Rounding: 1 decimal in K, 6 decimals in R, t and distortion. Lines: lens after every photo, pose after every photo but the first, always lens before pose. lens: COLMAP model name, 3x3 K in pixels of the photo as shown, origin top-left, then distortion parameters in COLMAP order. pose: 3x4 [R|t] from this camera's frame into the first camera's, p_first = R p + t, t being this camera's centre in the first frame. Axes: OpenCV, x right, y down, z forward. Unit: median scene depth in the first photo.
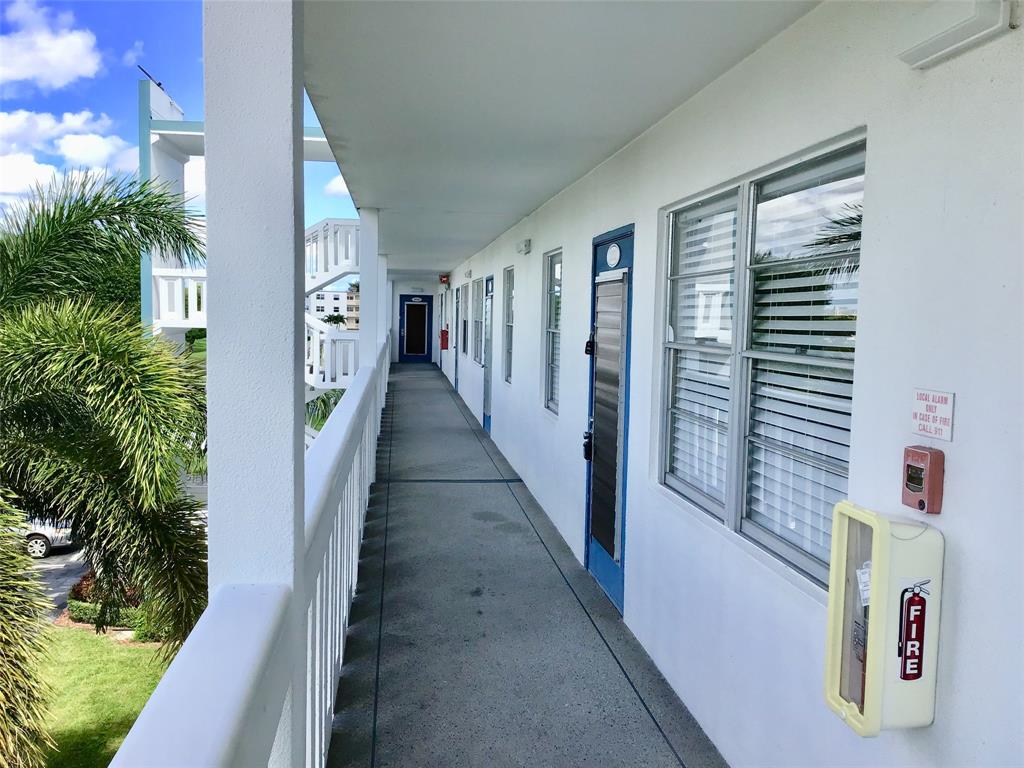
lens RADIAL K [[914.9, 0, 513.9], [0, 914.9, 380.2], [0, 0, 1]] dist [0.102628, -0.177639]
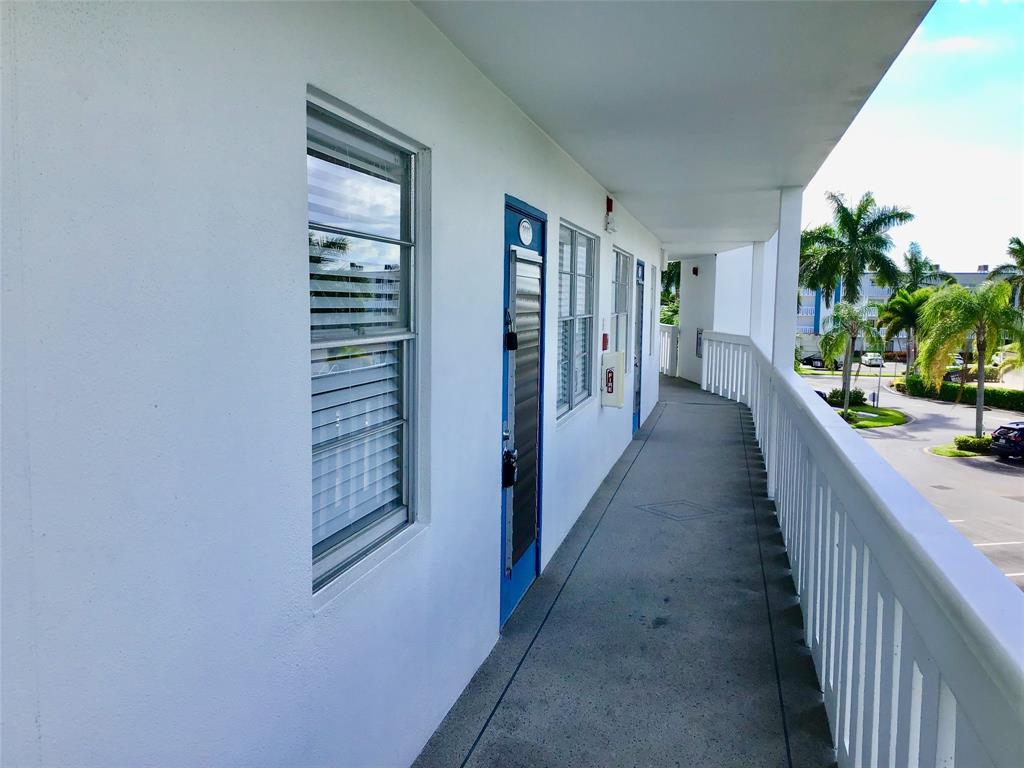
lens RADIAL K [[914.9, 0, 513.9], [0, 914.9, 380.2], [0, 0, 1]] dist [0.102628, -0.177639]
pose [[-0.939811, -0.061363, 0.336140, -0.196699], [-0.008882, 0.987797, 0.155491, -0.133741], [-0.341580, 0.143147, -0.928888, 1.890293]]
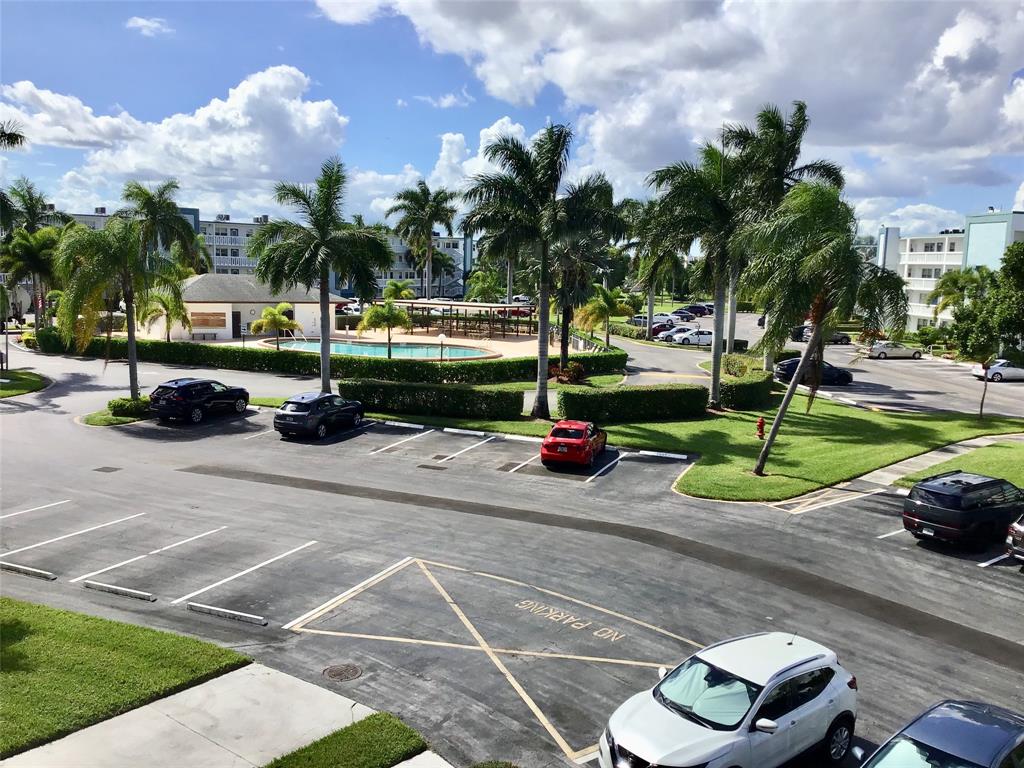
lens RADIAL K [[914.9, 0, 513.9], [0, 914.9, 380.2], [0, 0, 1]] dist [0.102628, -0.177639]
pose [[-0.854766, 0.014086, -0.518822, -0.169300], [-0.087001, 0.981598, 0.169986, -0.113094], [0.511670, 0.190436, -0.837812, 1.548883]]
